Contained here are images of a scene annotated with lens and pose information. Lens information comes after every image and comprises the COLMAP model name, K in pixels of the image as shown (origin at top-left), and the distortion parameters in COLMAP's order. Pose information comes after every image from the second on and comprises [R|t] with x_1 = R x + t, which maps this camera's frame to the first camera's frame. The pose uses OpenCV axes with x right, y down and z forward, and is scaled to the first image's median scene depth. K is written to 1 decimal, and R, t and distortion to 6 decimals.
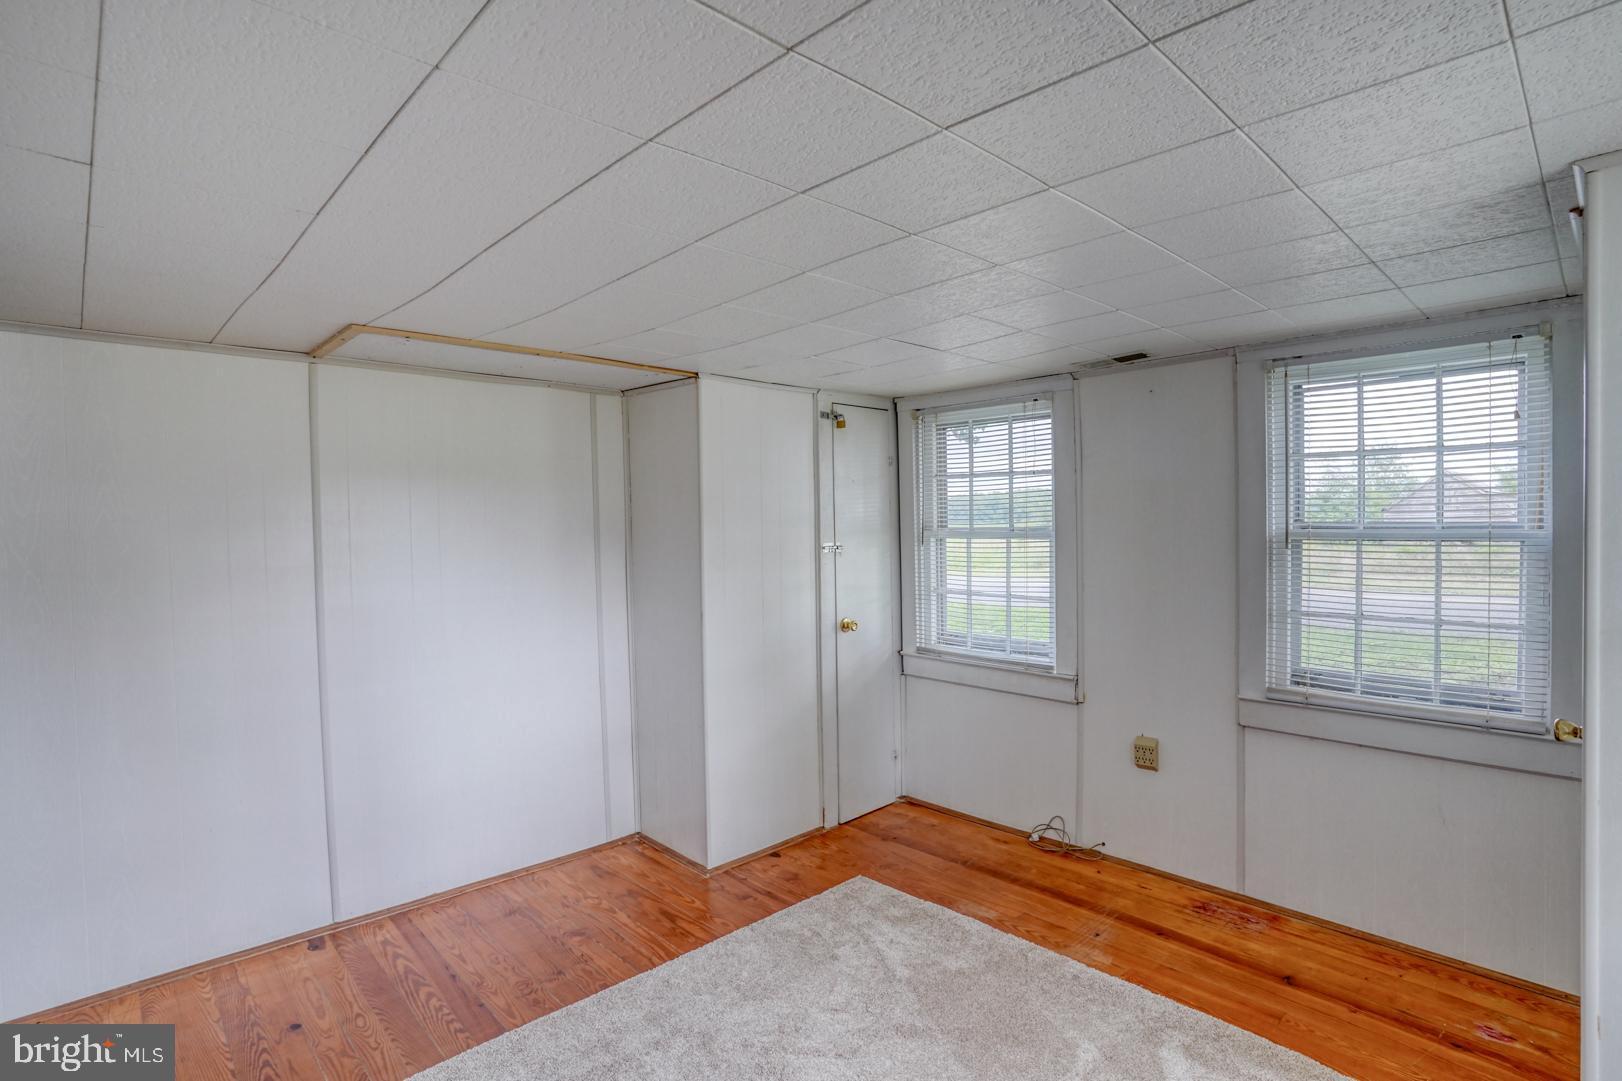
lens RADIAL K [[808.2, 0, 825.4], [0, 808.2, 536.1], [0, 0, 1]] dist [-0.092798, 0.046059]
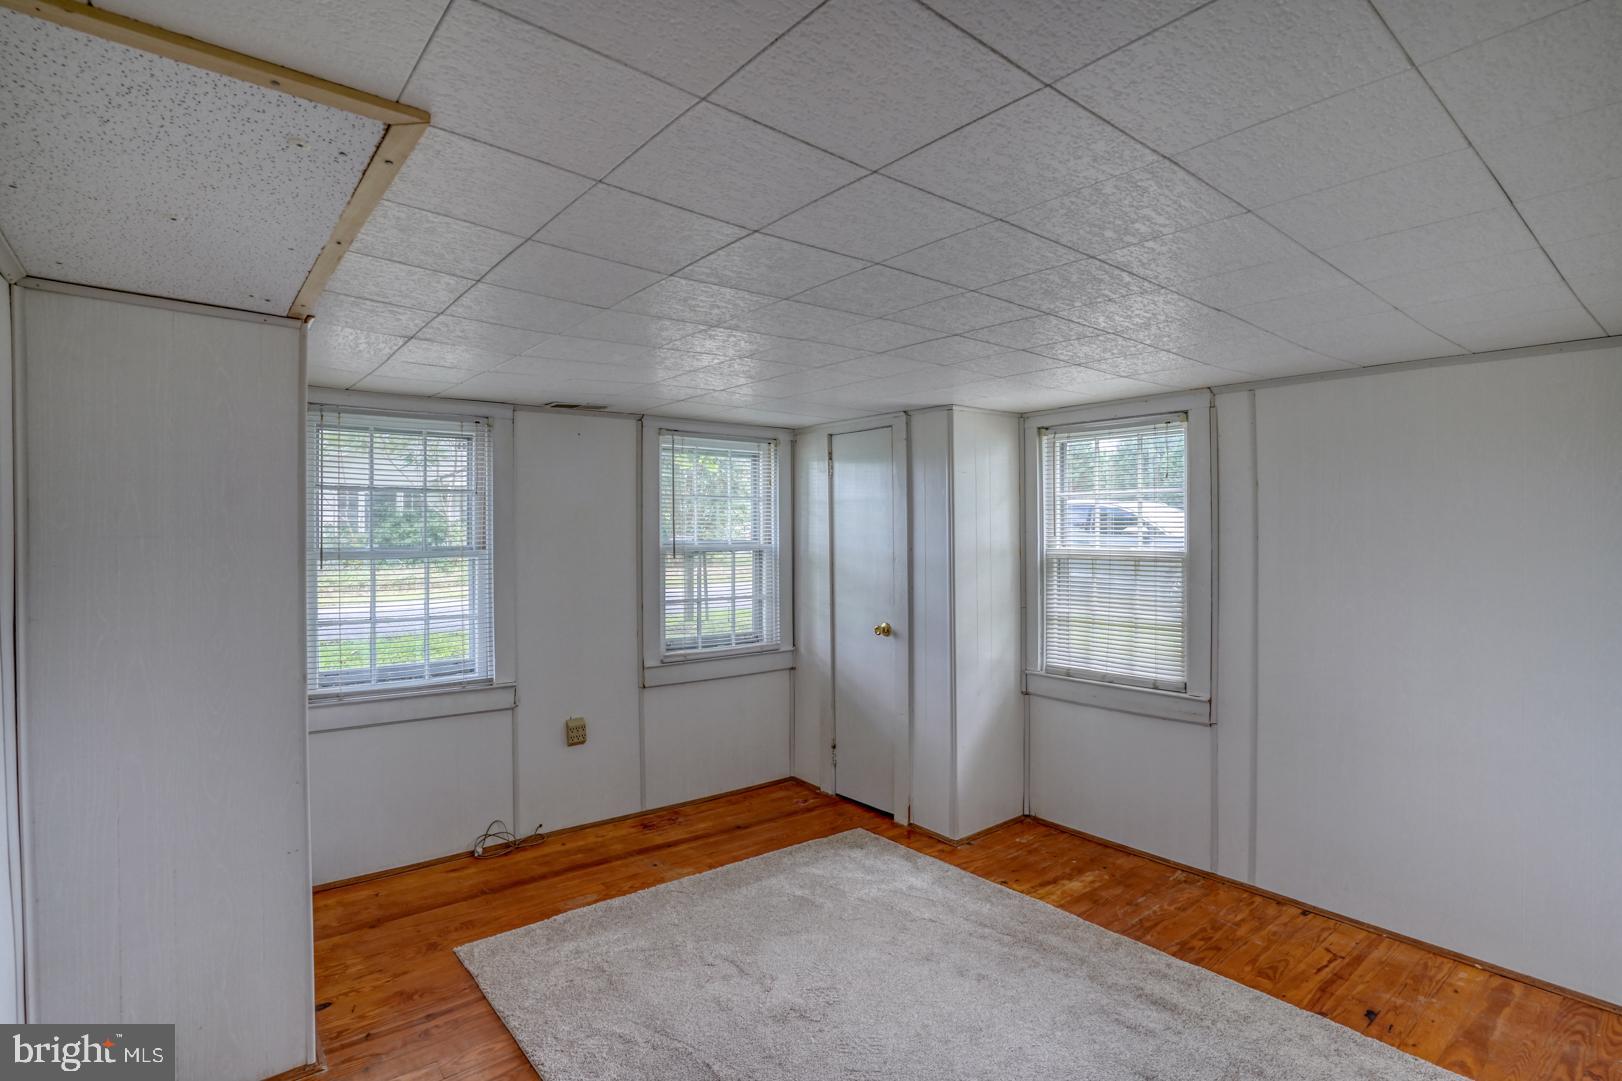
lens RADIAL K [[787.9, 0, 811.0], [0, 787.9, 540.5], [0, 0, 1]] dist [-0.081608, 0.041499]
pose [[0.092801, 0.003391, 0.995679, -0.757070], [0.022218, 0.999738, -0.005475, -0.003646], [-0.995437, 0.022630, 0.092701, 0.533343]]
